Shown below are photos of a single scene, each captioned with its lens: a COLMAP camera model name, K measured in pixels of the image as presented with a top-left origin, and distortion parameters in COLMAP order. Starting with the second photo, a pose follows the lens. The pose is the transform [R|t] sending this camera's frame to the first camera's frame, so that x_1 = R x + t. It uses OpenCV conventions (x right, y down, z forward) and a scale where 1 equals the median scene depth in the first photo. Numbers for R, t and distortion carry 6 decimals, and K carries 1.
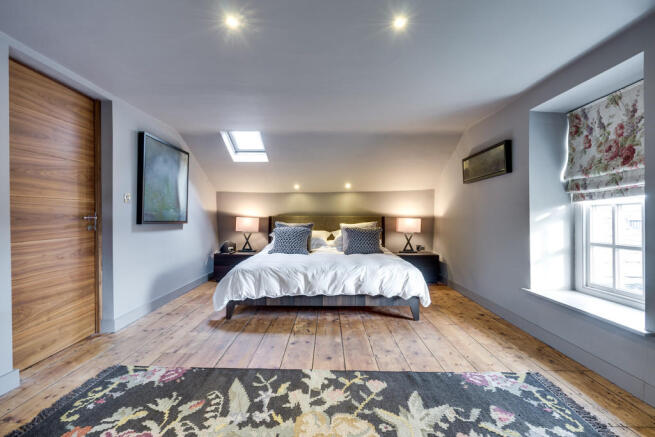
lens RADIAL K [[301.5, 0, 327.5], [0, 301.5, 218.5], [0, 0, 1]] dist [0.000307, 0.000002]
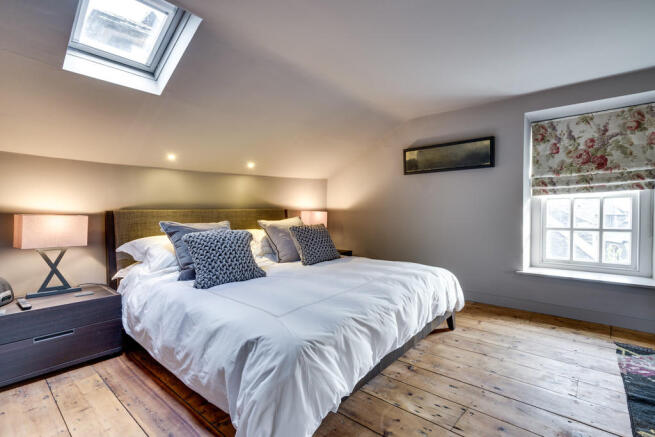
lens RADIAL K [[301.5, 0, 327.5], [0, 301.5, 218.5], [0, 0, 1]] dist [0.000307, 0.000002]
pose [[0.645551, -0.029824, 0.763134, -0.825724], [0.013577, 0.999527, 0.027577, -0.009285], [-0.763596, -0.007442, 0.645651, 1.027333]]
